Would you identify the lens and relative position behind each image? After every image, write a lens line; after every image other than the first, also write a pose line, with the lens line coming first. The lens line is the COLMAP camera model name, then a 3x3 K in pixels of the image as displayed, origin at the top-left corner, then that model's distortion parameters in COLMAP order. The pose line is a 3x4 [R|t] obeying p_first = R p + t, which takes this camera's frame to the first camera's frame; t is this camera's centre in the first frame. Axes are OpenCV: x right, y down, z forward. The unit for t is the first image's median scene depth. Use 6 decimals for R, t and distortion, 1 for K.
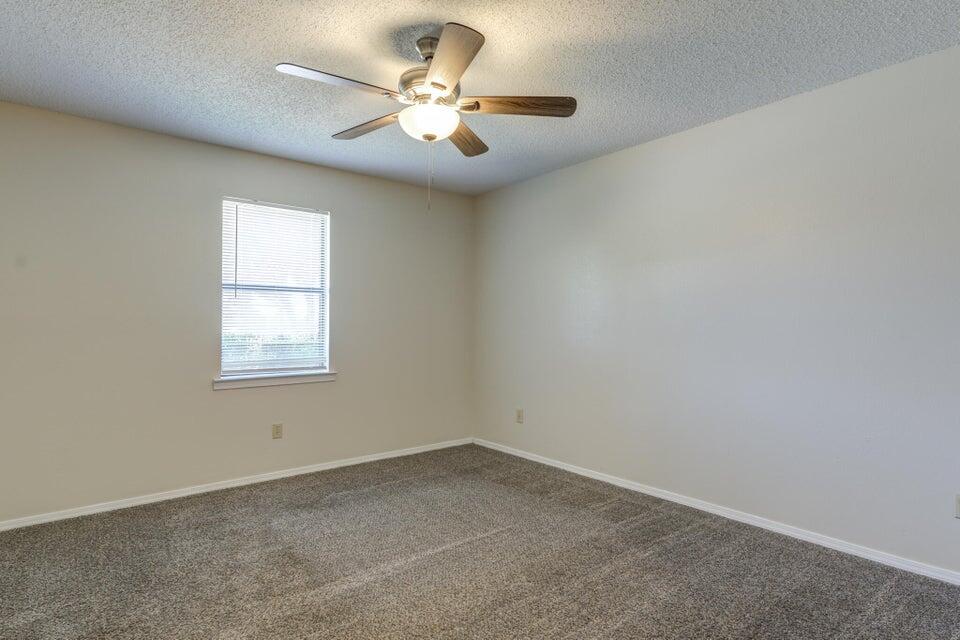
lens RADIAL K [[551.0, 0, 453.7], [0, 551.0, 319.0], [0, 0, 1]] dist [-0.005207, -0.001251]
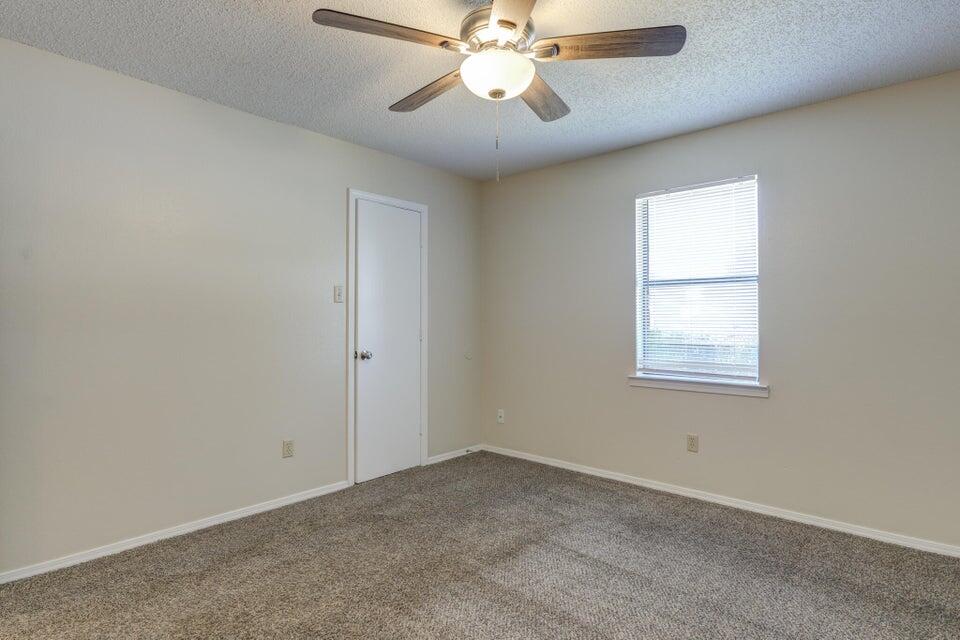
lens RADIAL K [[524.3, 0, 452.3], [0, 524.3, 312.6], [0, 0, 1]] dist [-0.003180, -0.000431]
pose [[0.092070, -0.014248, -0.995651, 0.507565], [0.010853, 0.999853, -0.013304, 0.001561], [0.995693, -0.009581, 0.092211, 0.574359]]
